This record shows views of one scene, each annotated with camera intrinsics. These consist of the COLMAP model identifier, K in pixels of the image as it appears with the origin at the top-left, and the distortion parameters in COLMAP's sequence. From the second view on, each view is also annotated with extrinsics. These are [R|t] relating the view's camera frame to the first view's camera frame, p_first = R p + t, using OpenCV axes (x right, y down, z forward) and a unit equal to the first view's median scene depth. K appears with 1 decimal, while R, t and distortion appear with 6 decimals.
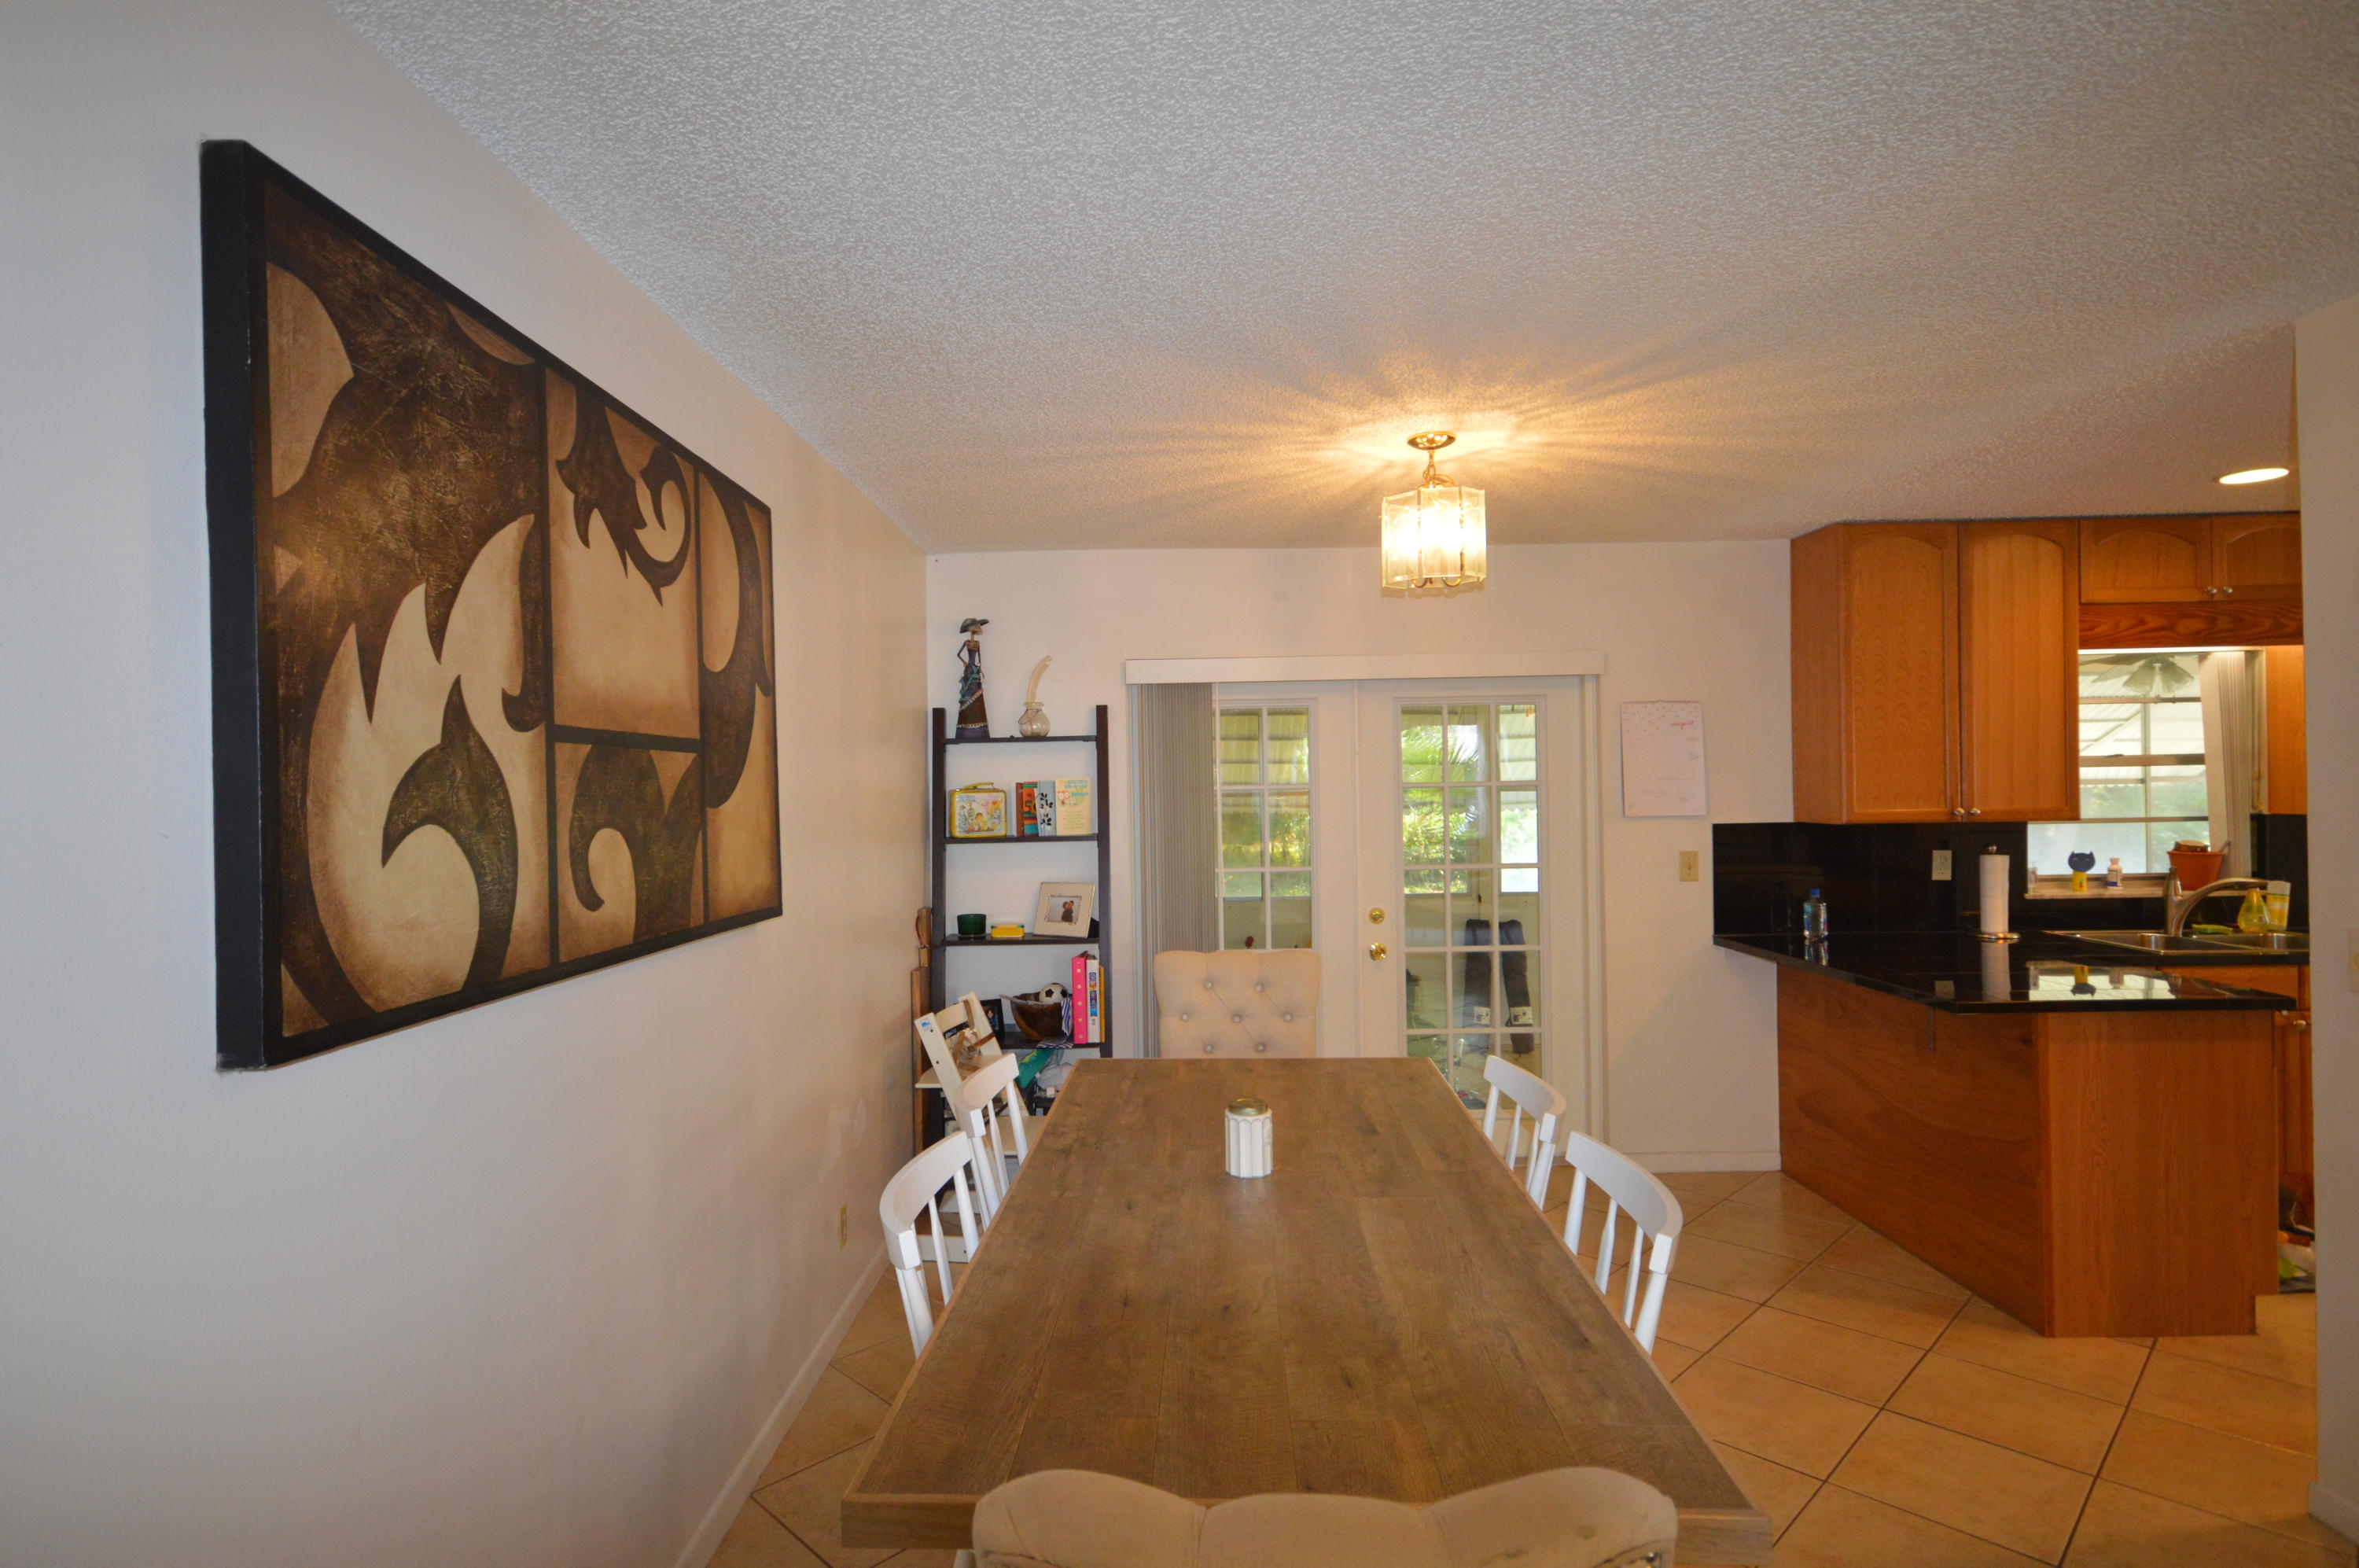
lens RADIAL K [[1179.7, 0, 1171.4], [0, 1179.7, 792.3], [0, 0, 1]] dist [0.001667, 0.000226]
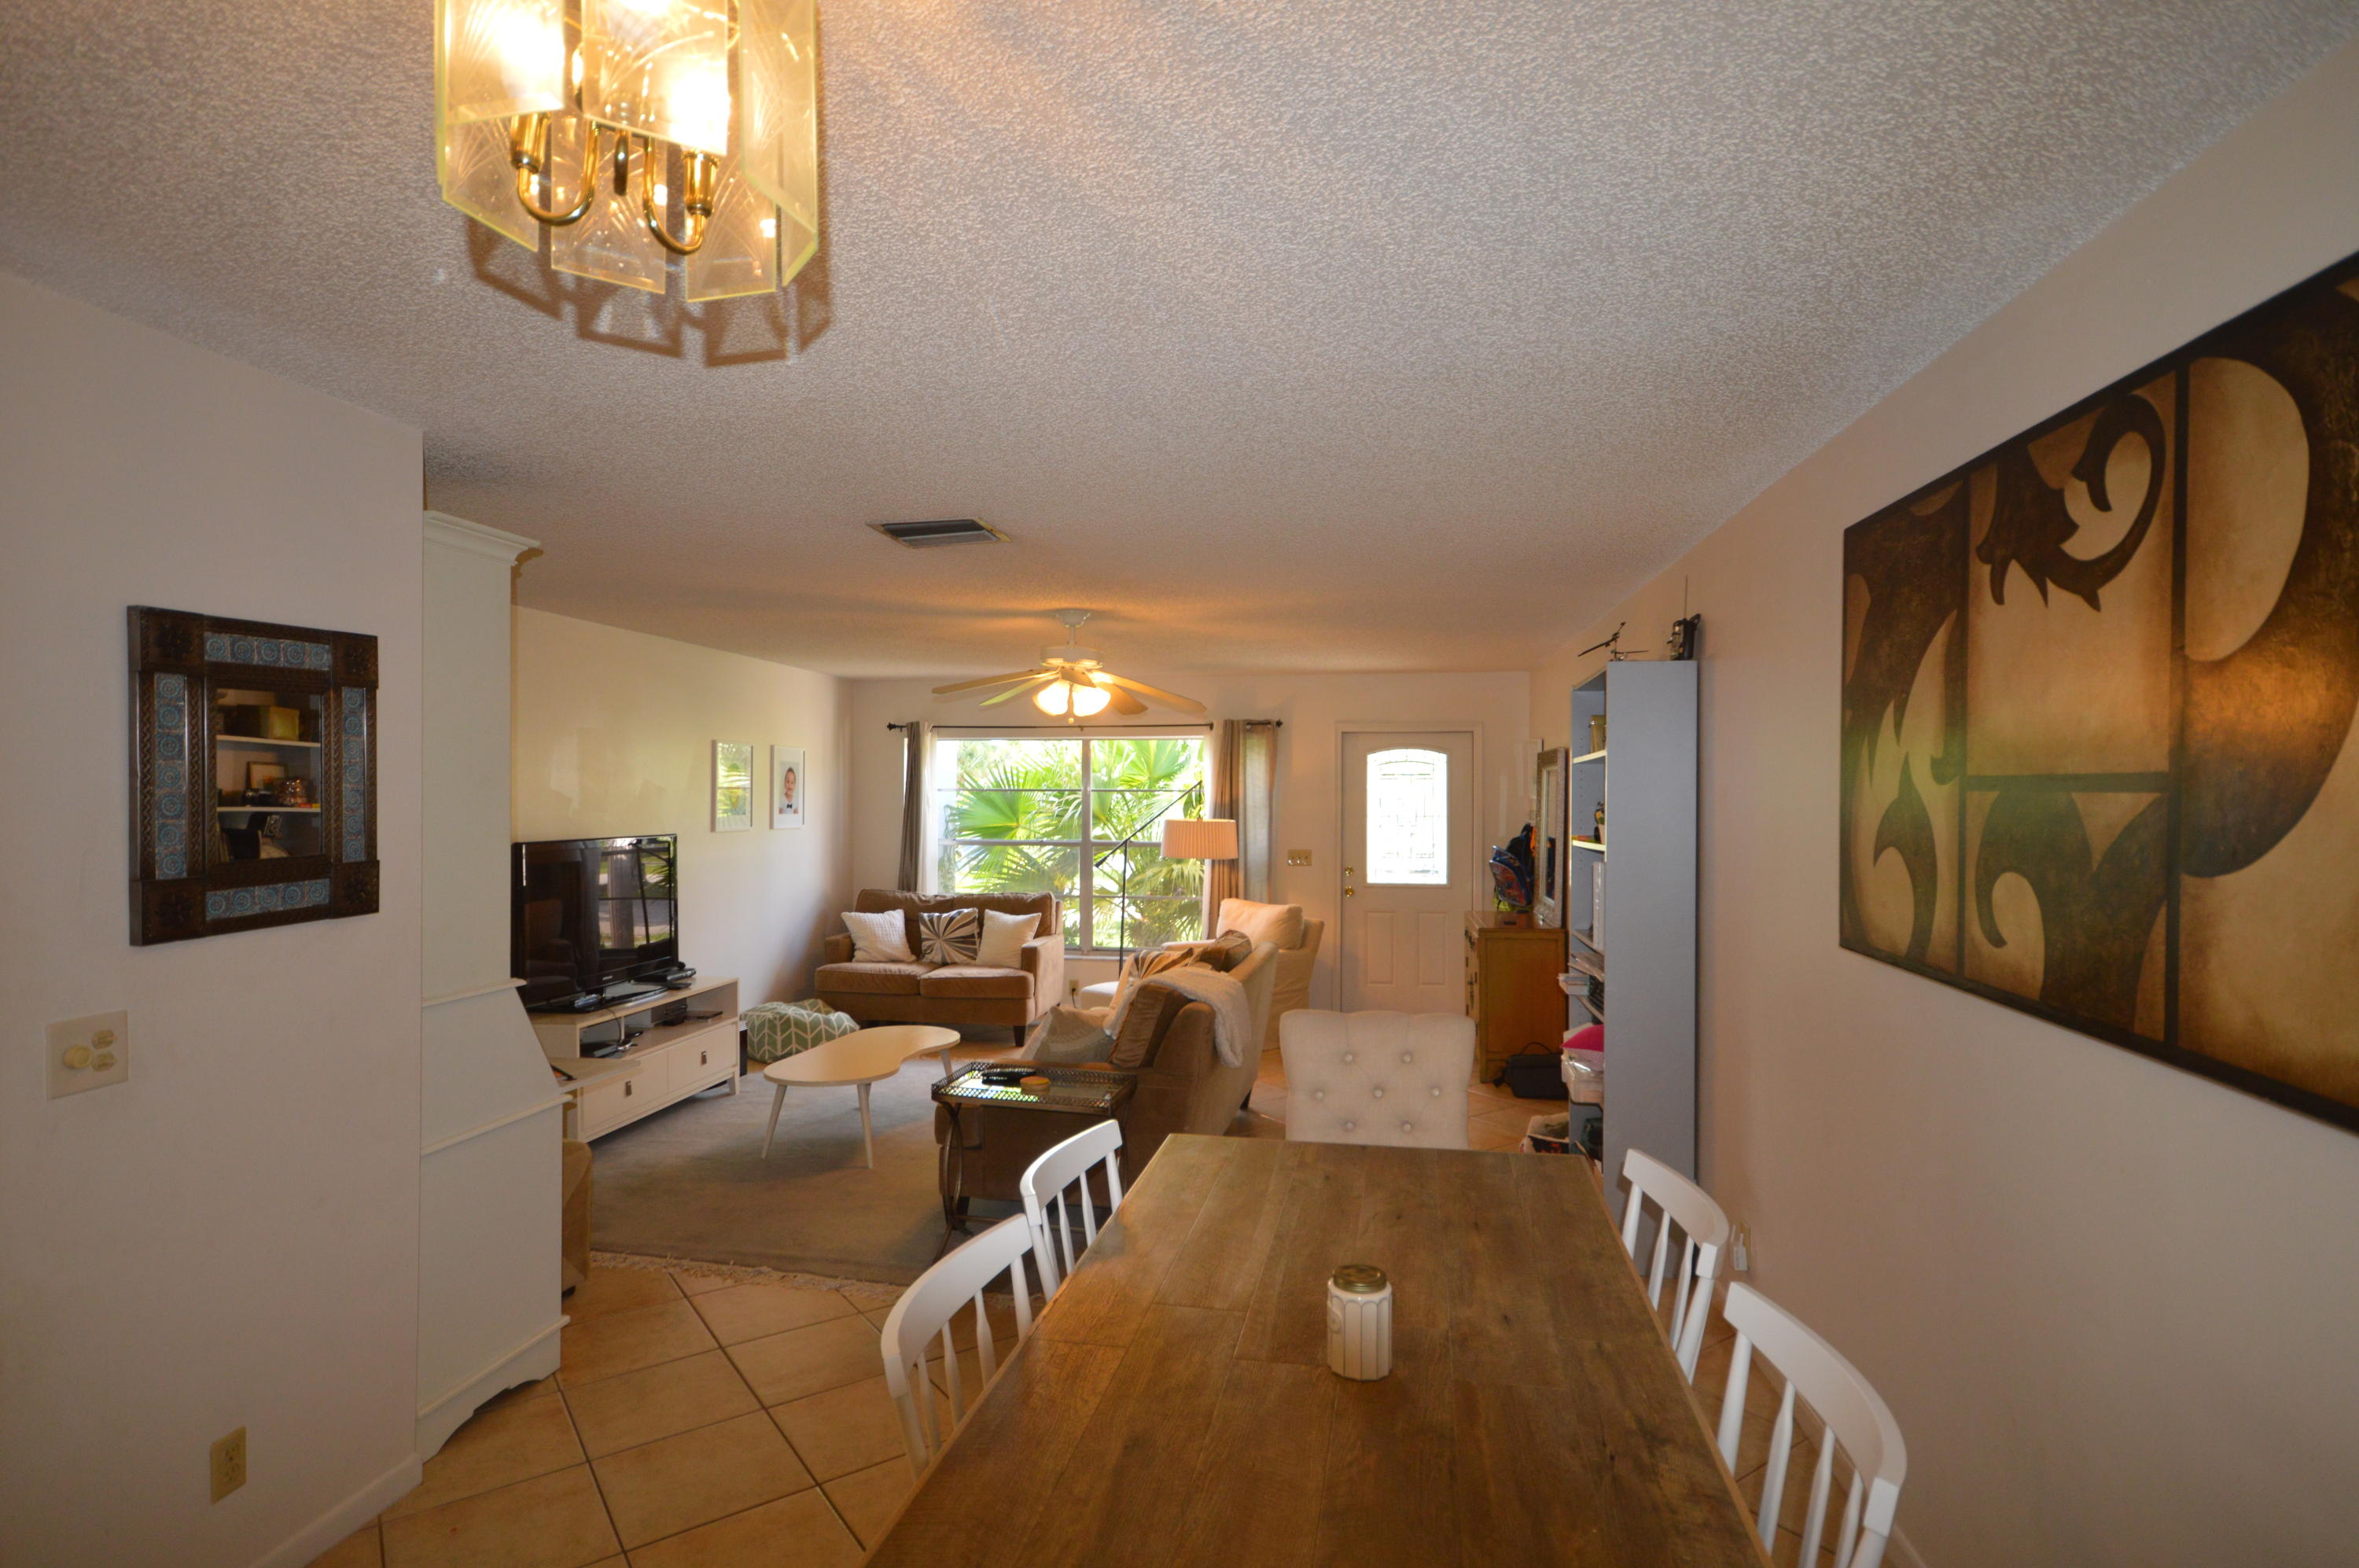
lens RADIAL K [[1179.7, 0, 1171.4], [0, 1179.7, 792.3], [0, 0, 1]] dist [0.001667, 0.000226]
pose [[-0.987035, 0.014467, 0.159852, 0.068766], [0.015813, 0.999849, 0.007148, -0.055114], [-0.159724, 0.009583, -0.987115, 2.036169]]
